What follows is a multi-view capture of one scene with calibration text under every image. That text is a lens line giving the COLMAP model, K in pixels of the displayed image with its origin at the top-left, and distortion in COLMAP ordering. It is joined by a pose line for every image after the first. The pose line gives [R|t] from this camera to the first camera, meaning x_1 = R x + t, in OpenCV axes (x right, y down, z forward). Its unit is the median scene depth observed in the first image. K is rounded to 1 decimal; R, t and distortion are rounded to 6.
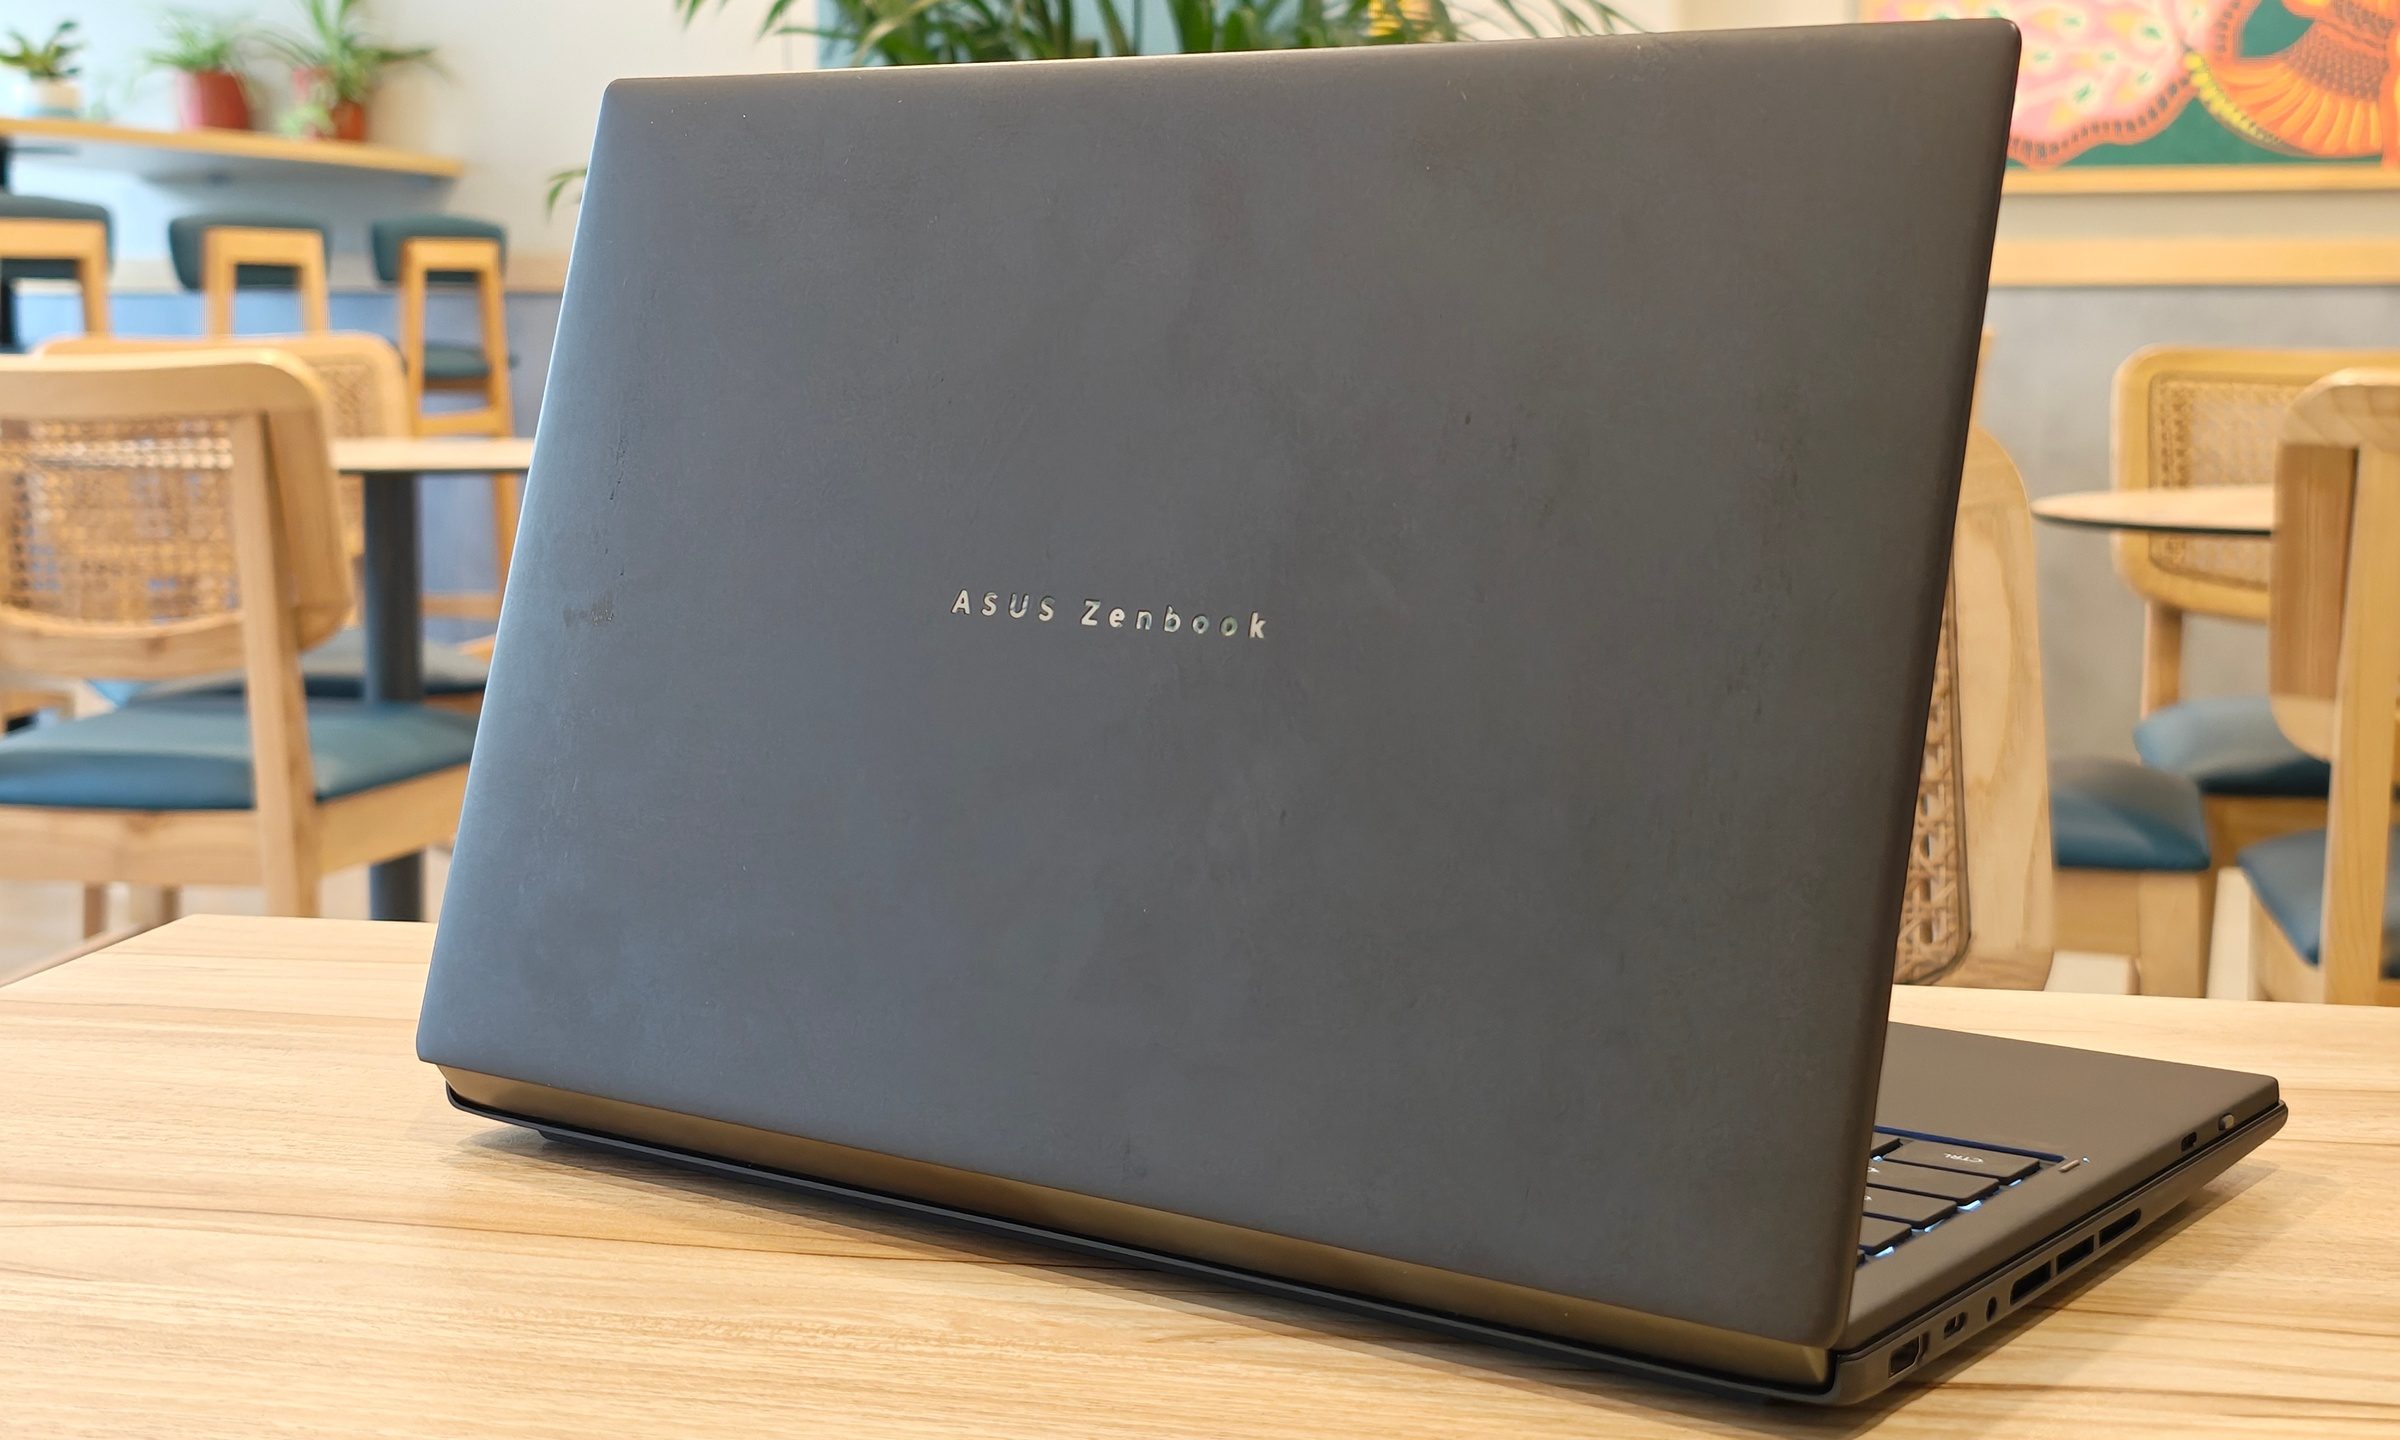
lens RADIAL K [[3508.9, 0, 1200.0], [0, 3508.9, 720.0], [0, 0, 1]] dist [-0.027035, -0.047081]
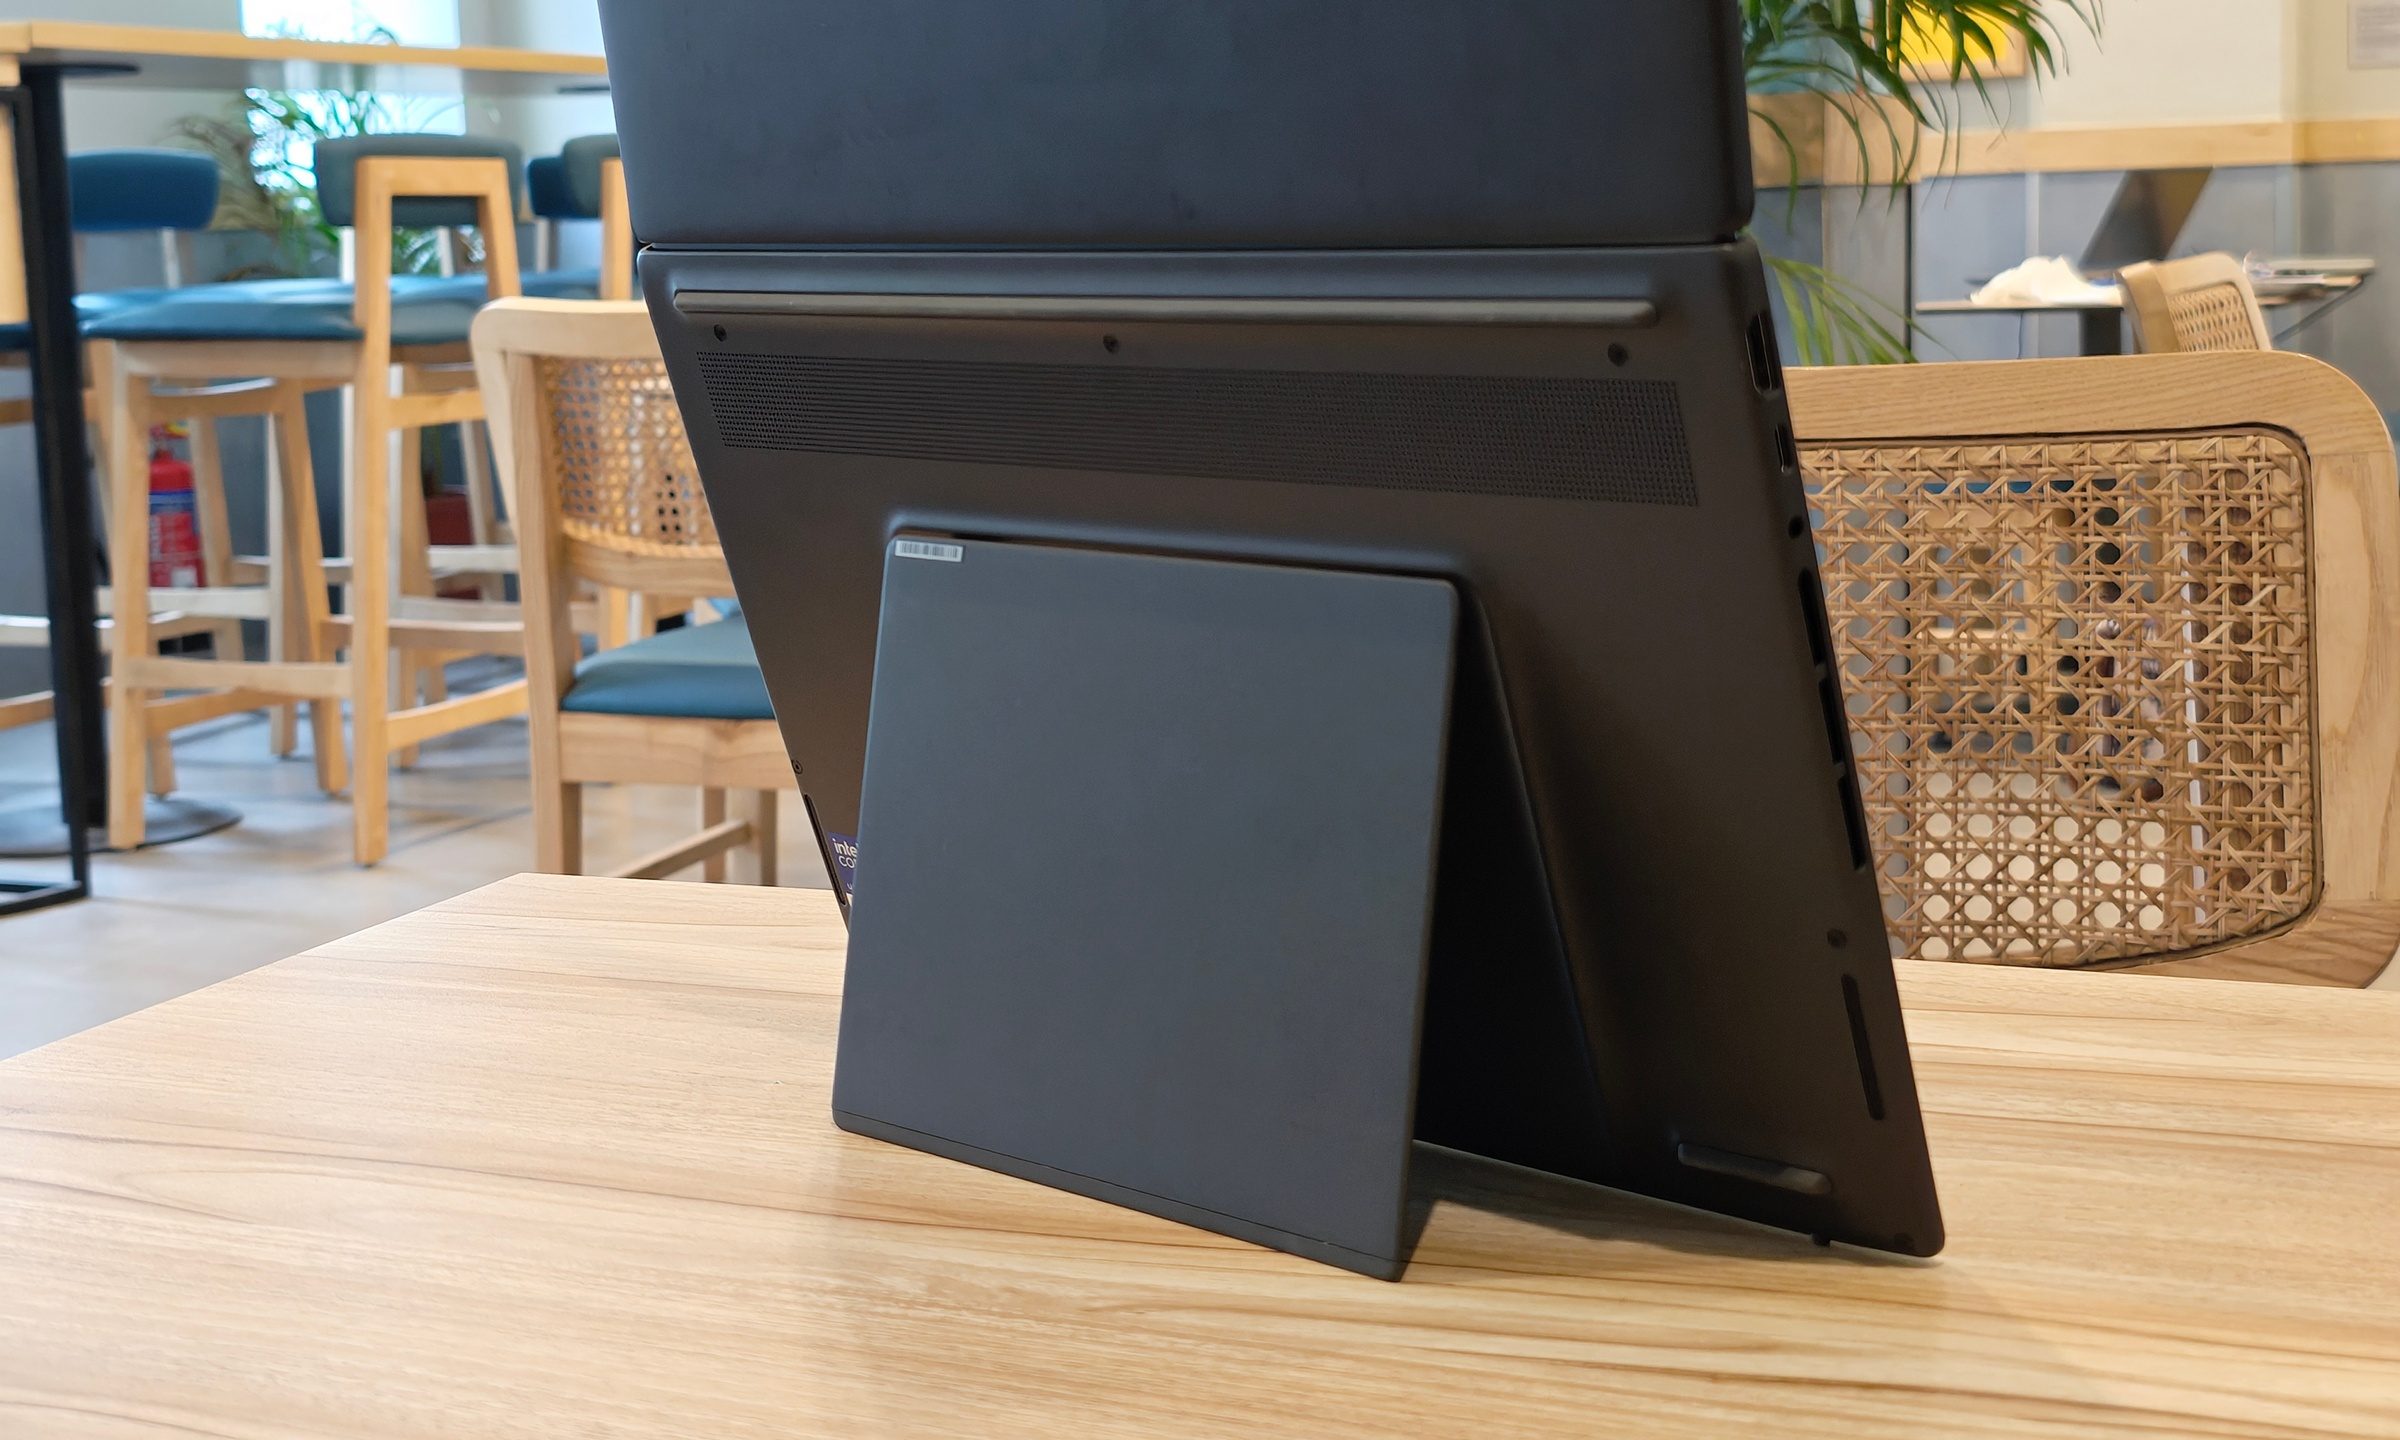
lens RADIAL K [[3508.9, 0, 1200.0], [0, 3508.9, 720.0], [0, 0, 1]] dist [-0.027035, -0.047081]
pose [[0.980362, 0.000834, -0.197203, 0.103217], [0.005881, 0.999423, 0.033466, -0.020851], [0.197117, -0.033968, 0.979791, -0.036536]]
